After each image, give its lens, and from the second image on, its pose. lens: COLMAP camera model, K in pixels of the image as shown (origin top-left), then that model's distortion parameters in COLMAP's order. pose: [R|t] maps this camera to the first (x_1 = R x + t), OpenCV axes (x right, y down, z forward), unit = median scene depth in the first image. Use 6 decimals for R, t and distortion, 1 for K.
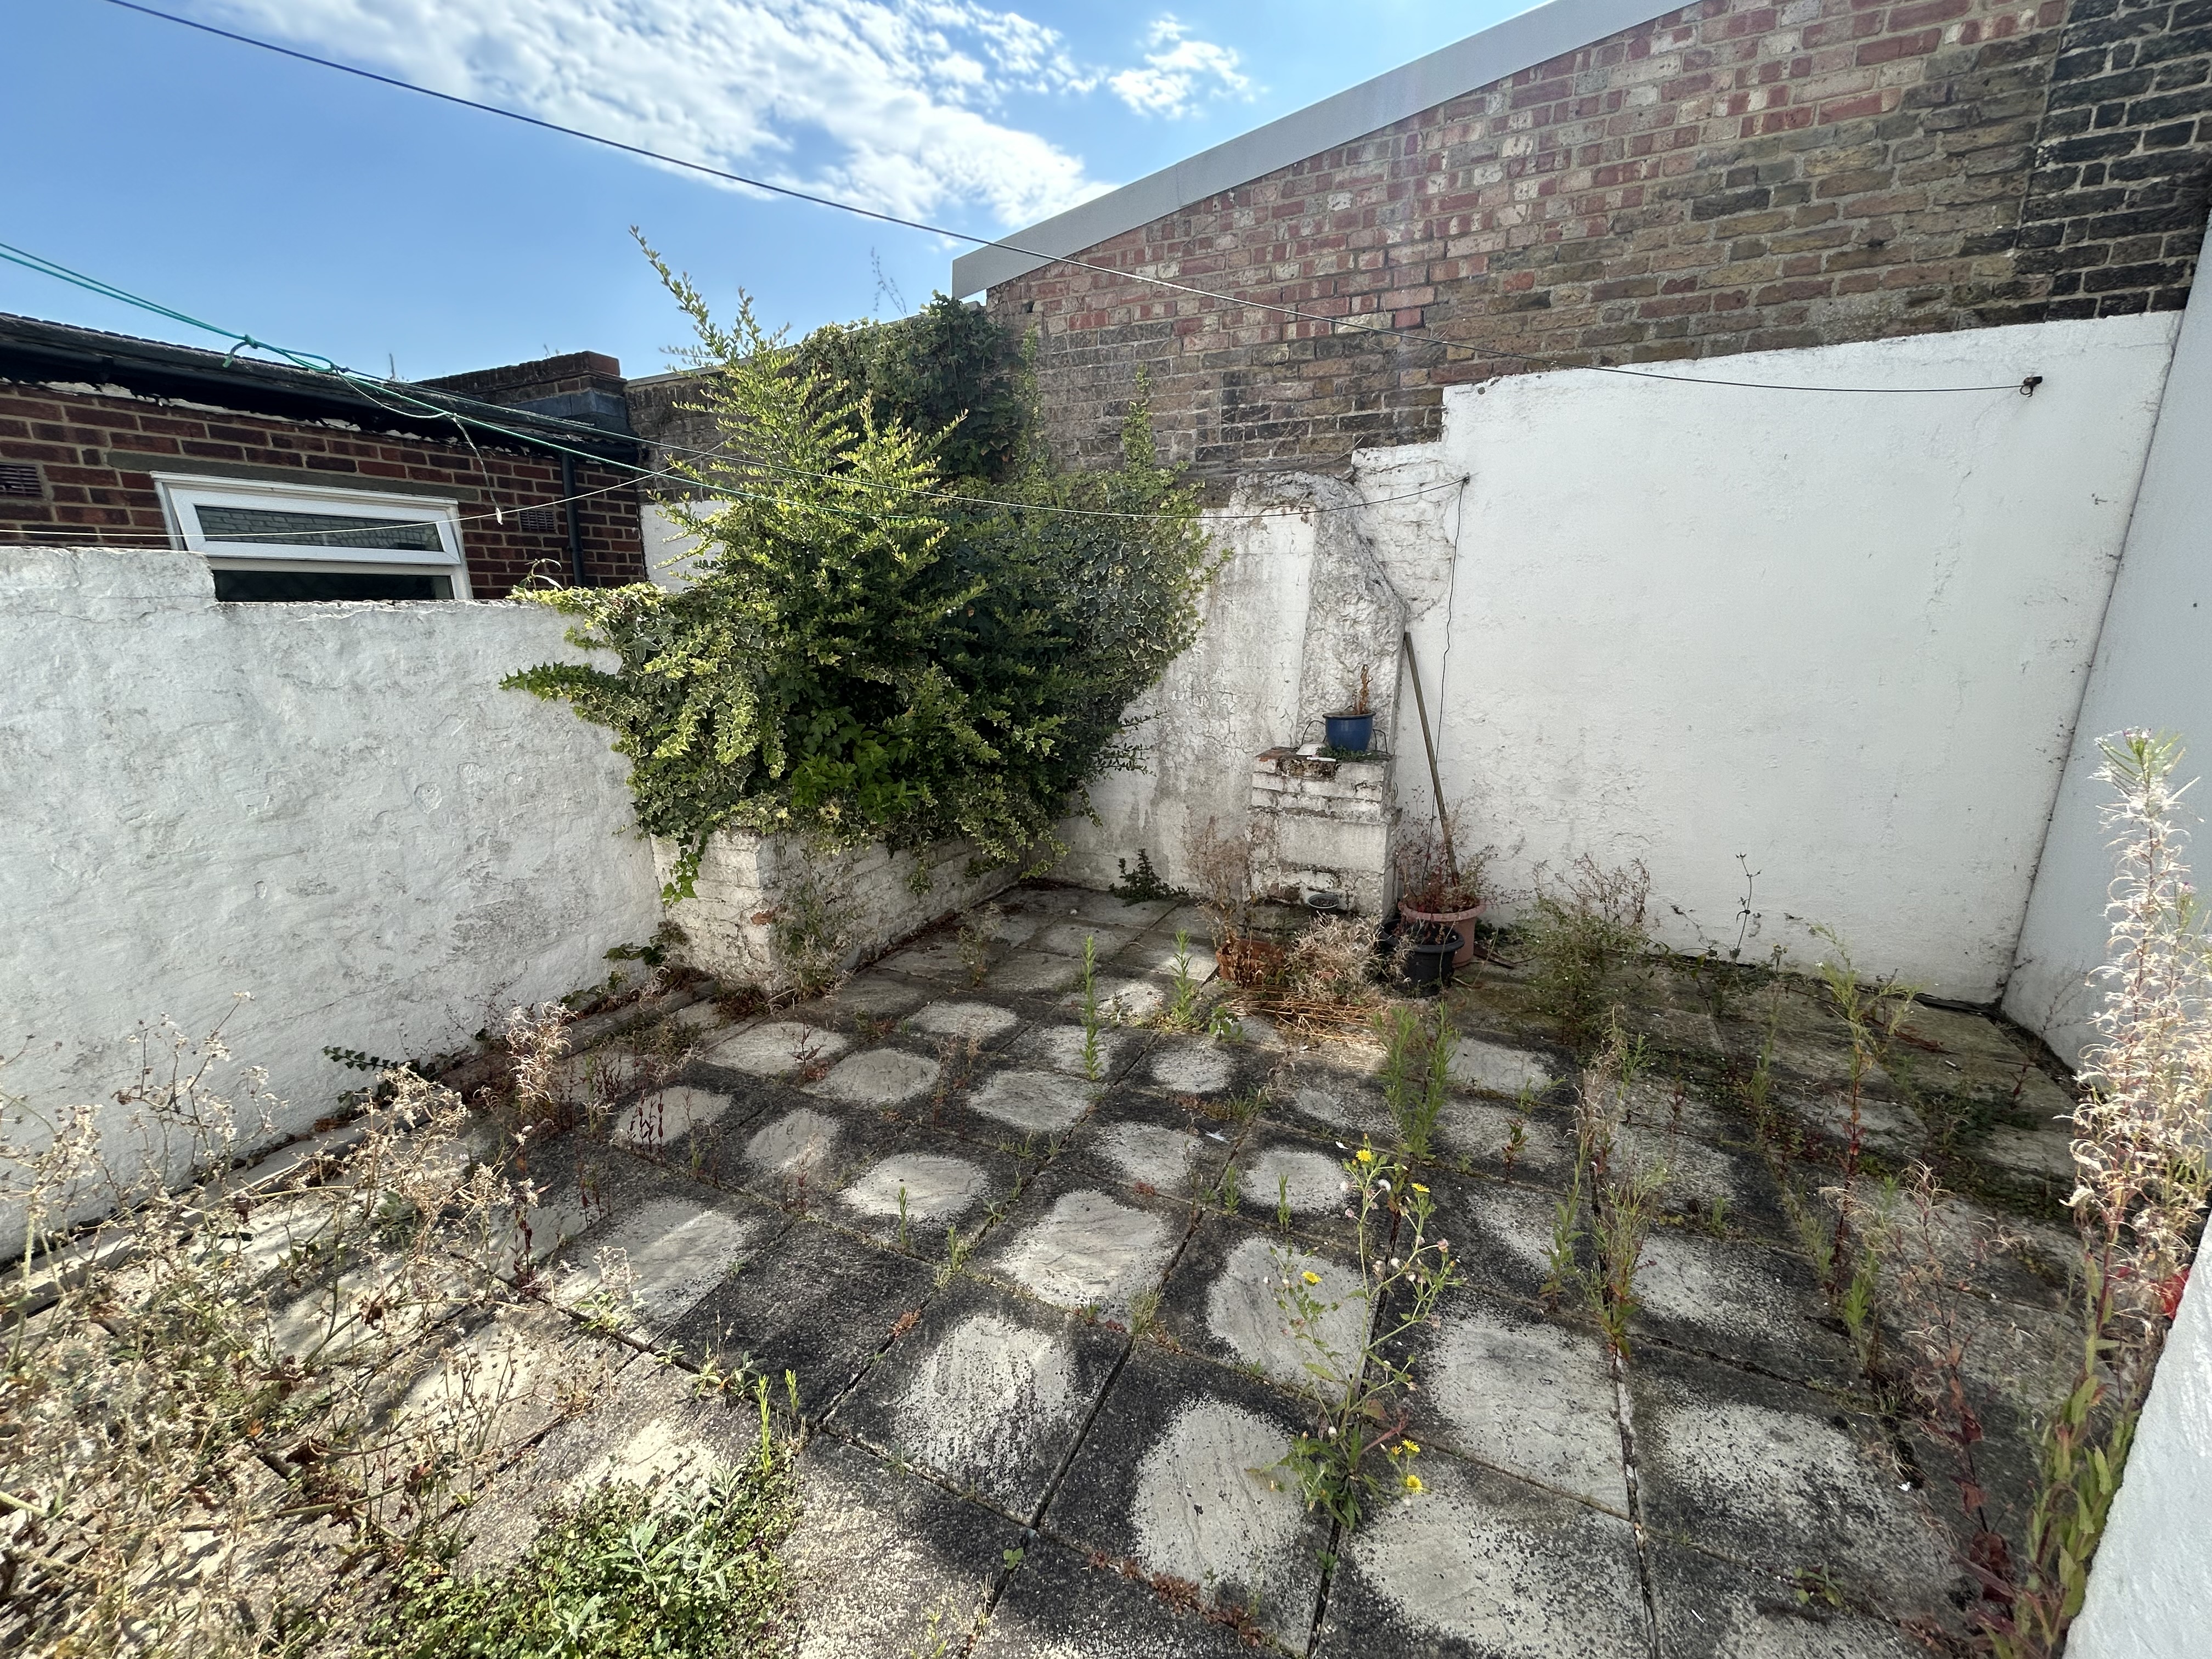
lens RADIAL K [[896.5, 0, 1093.6], [0, 896.5, 825.0], [0, 0, 1]] dist [0.000525, 0.000768]
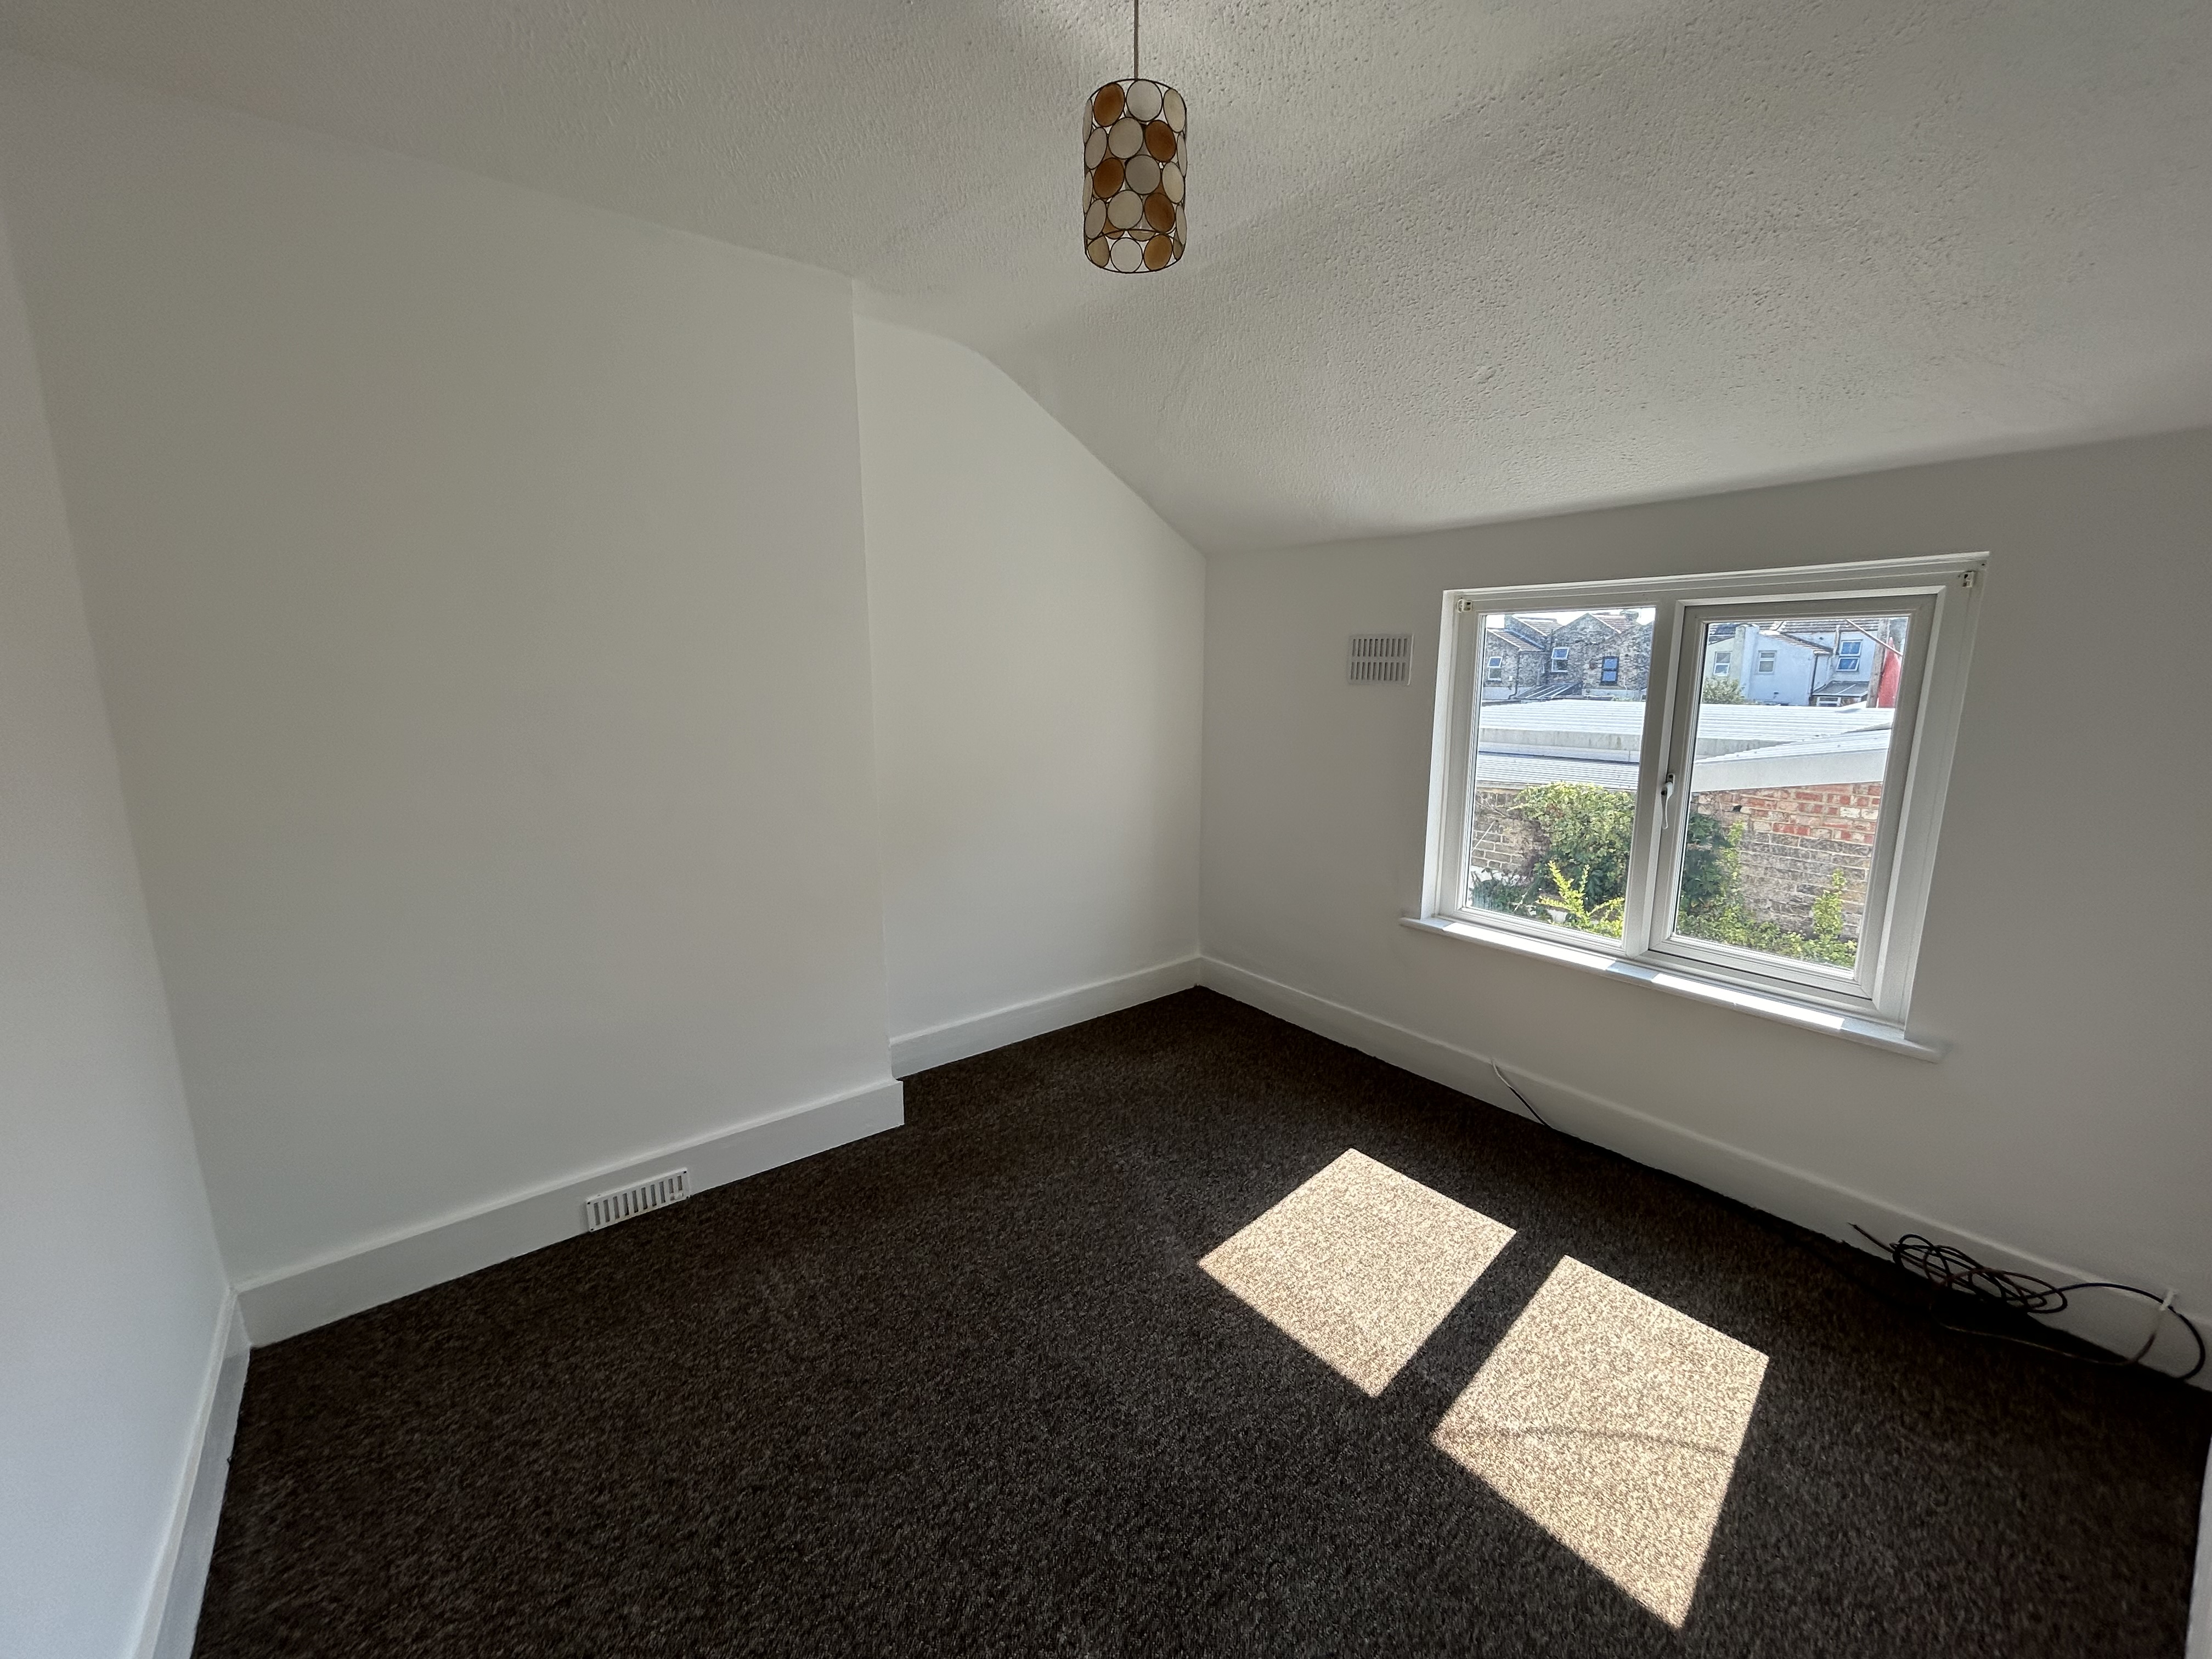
lens RADIAL K [[896.5, 0, 1104.8], [0, 896.5, 825.7], [0, 0, 1]] dist [0.000525, 0.000768]
pose [[0.897723, 0.074848, -0.434155, -0.469950], [-0.102567, 0.993892, -0.040737, -0.506379], [0.428454, 0.081100, 0.899917, -0.967772]]
